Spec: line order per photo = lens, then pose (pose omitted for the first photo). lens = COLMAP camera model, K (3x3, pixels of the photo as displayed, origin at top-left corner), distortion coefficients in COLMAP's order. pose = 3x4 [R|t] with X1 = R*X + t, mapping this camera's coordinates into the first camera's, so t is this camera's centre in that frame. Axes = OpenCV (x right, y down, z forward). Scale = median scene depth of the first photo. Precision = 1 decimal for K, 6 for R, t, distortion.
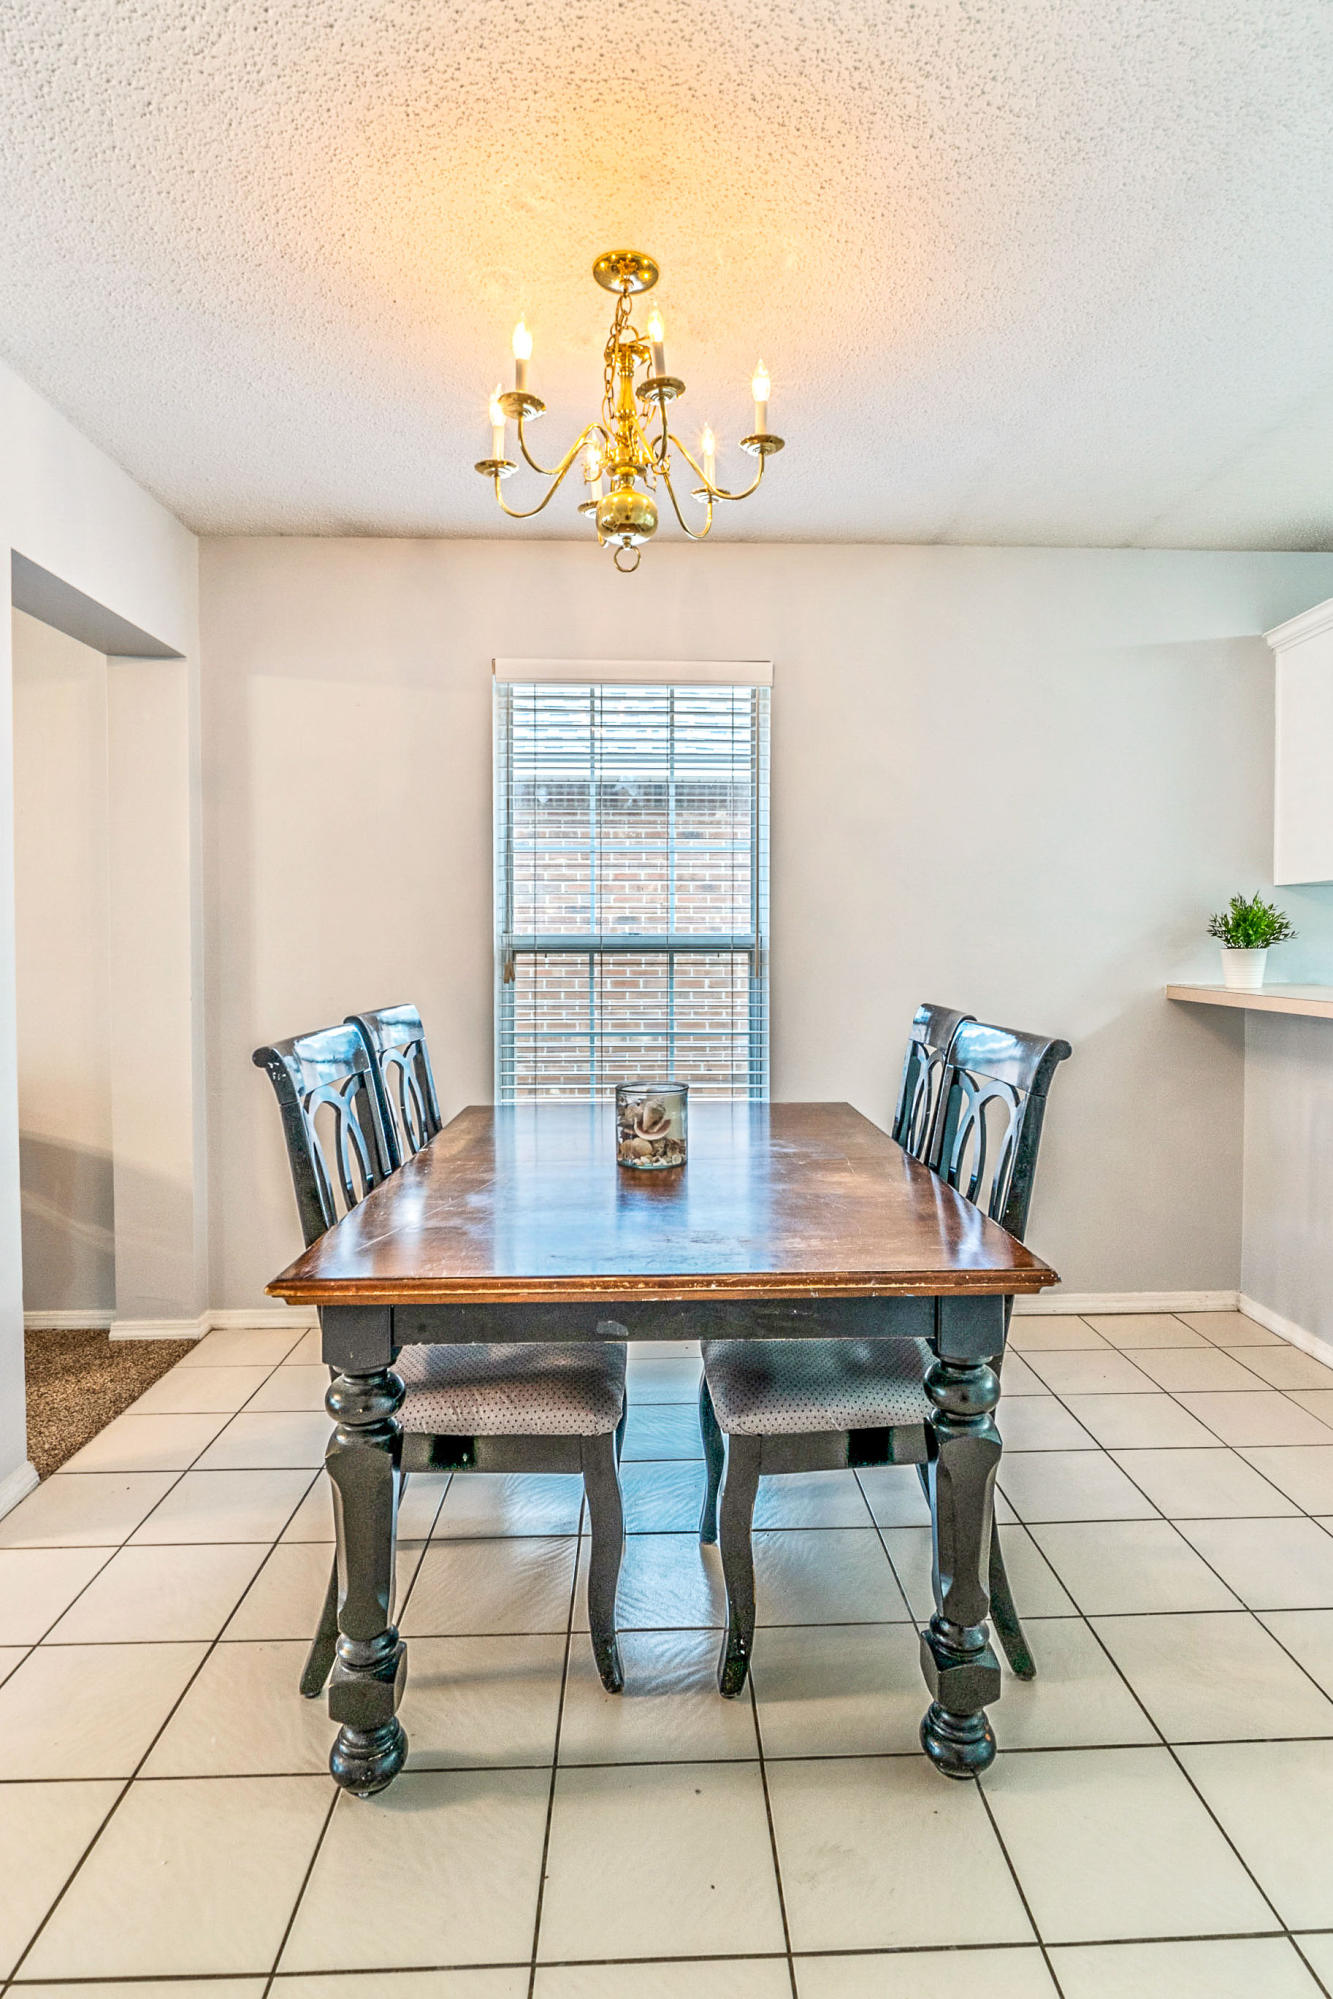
lens RADIAL K [[1073.7, 0, 685.2], [0, 1073.7, 961.0], [0, 0, 1]] dist [-0.005436, 0.002312]
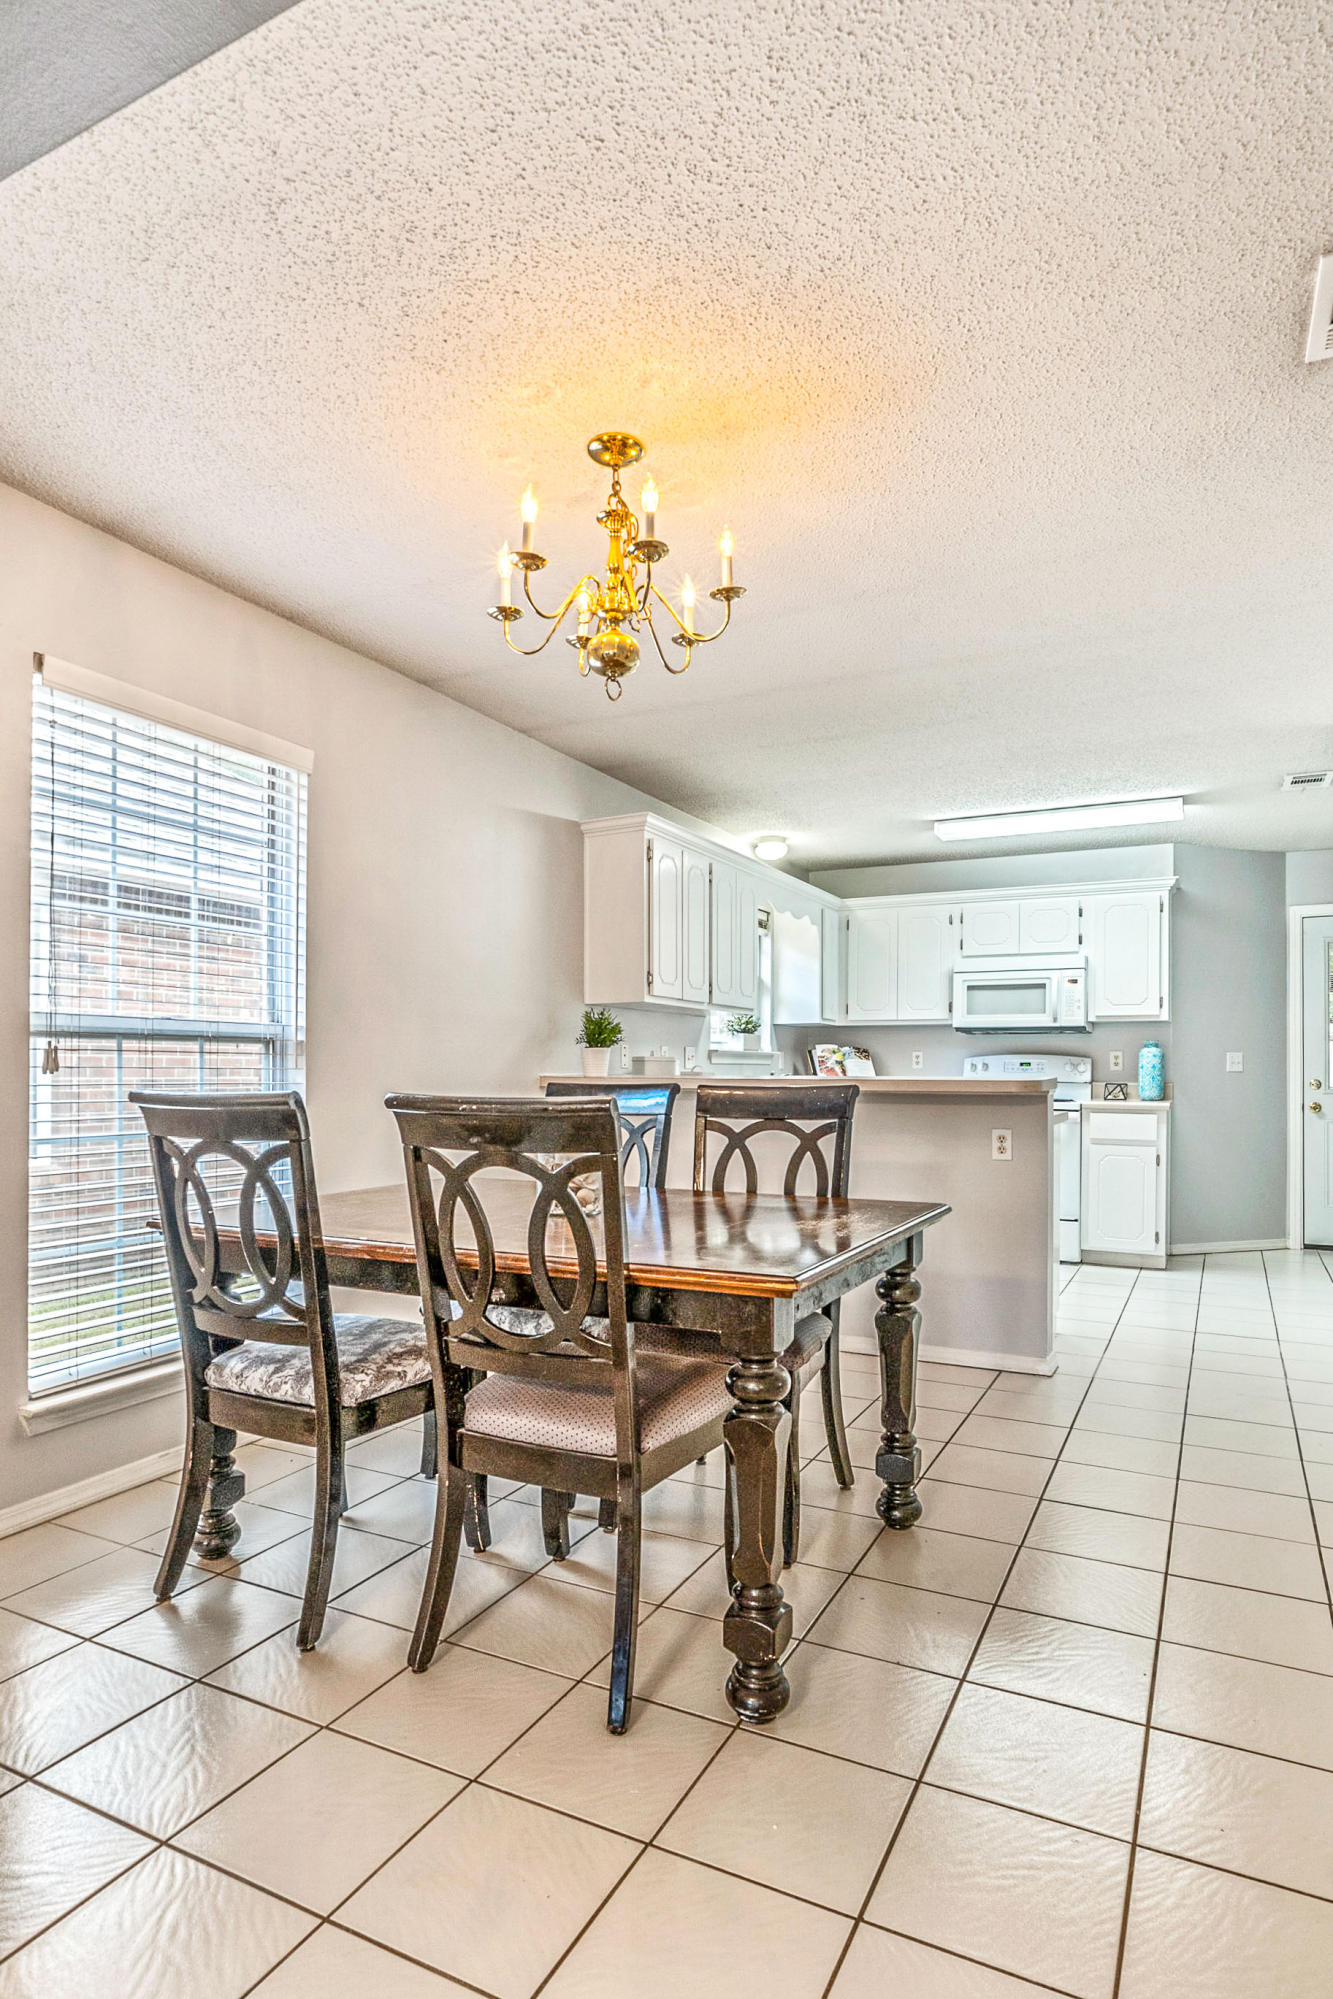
lens RADIAL K [[1073.7, 0, 683.3], [0, 1073.7, 1081.0], [0, 0, 1]] dist [-0.005436, 0.002312]
pose [[0.482248, -0.004846, 0.876022, -0.620949], [0.018220, 0.999824, -0.004499, 0.038564], [-0.875845, 0.018131, 0.482251, 0.232857]]
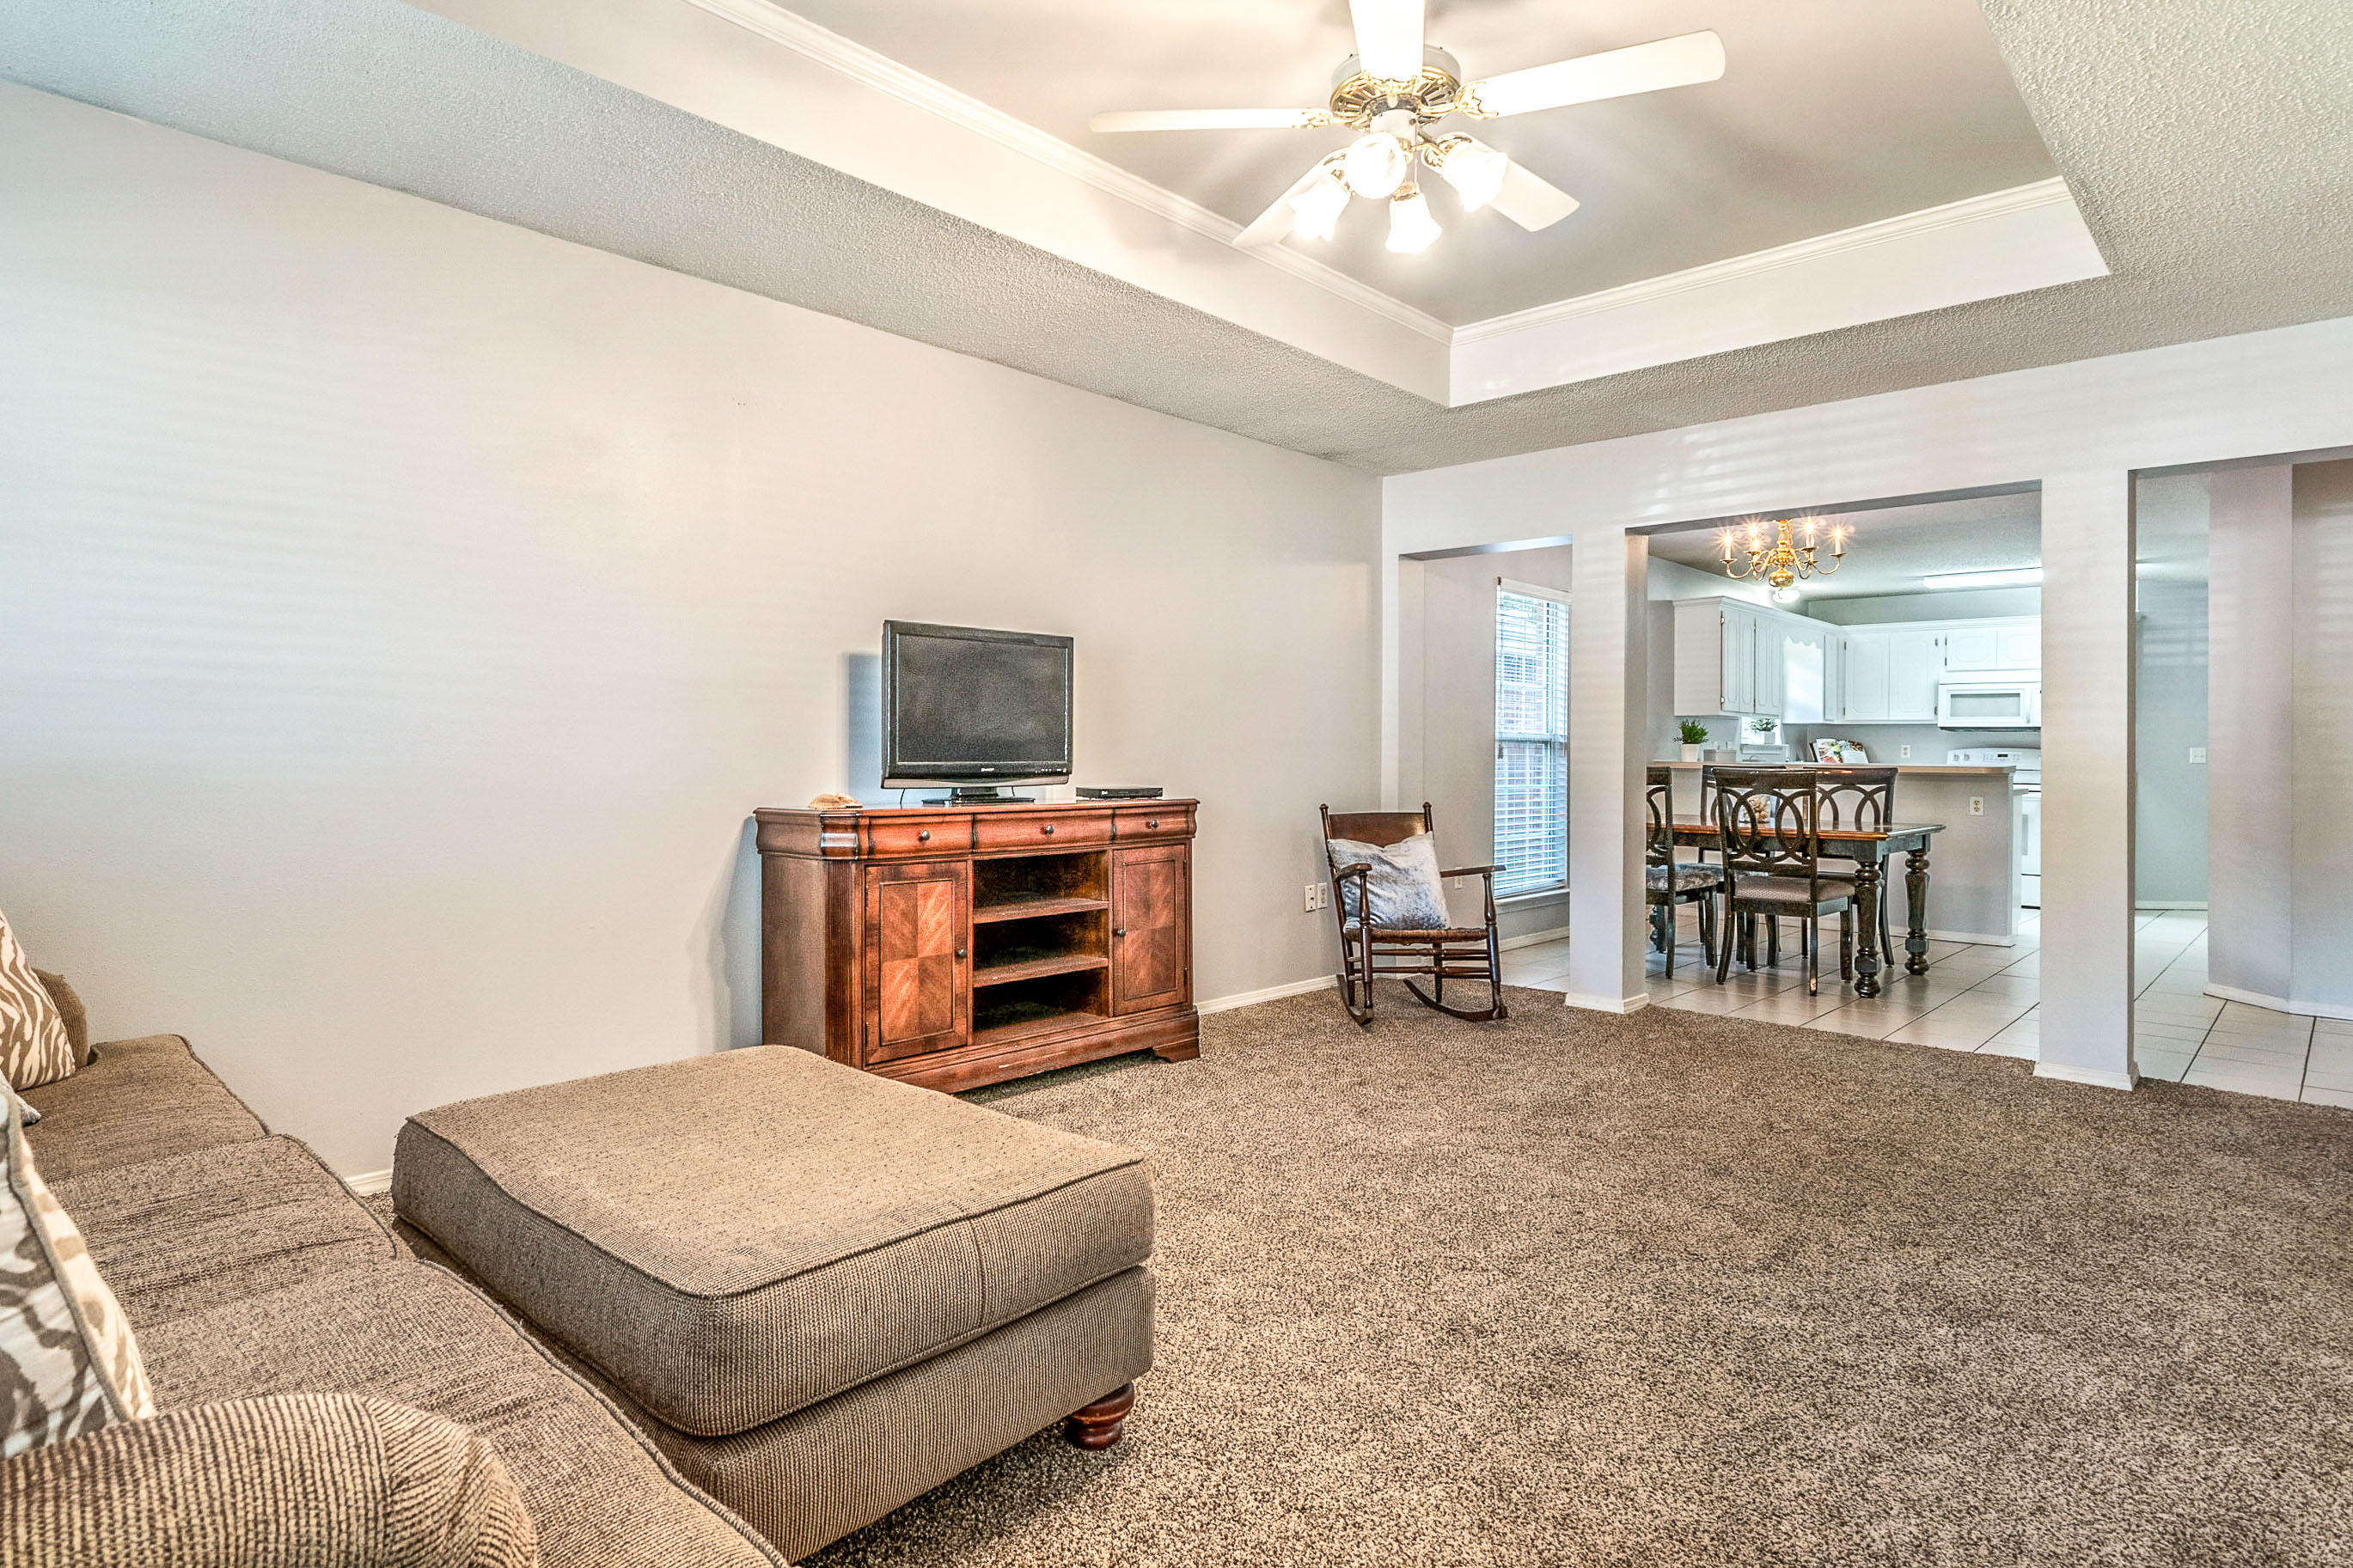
lens RADIAL K [[1263.7, 0, 1166.7], [0, 1263.7, 752.3], [0, 0, 1]] dist [-0.005436, 0.002312]
pose [[0.714694, 0.008923, 0.699380, -2.032137], [0.005240, 0.999822, -0.018111, 0.045005], [-0.699417, 0.016609, 0.714520, -0.104004]]
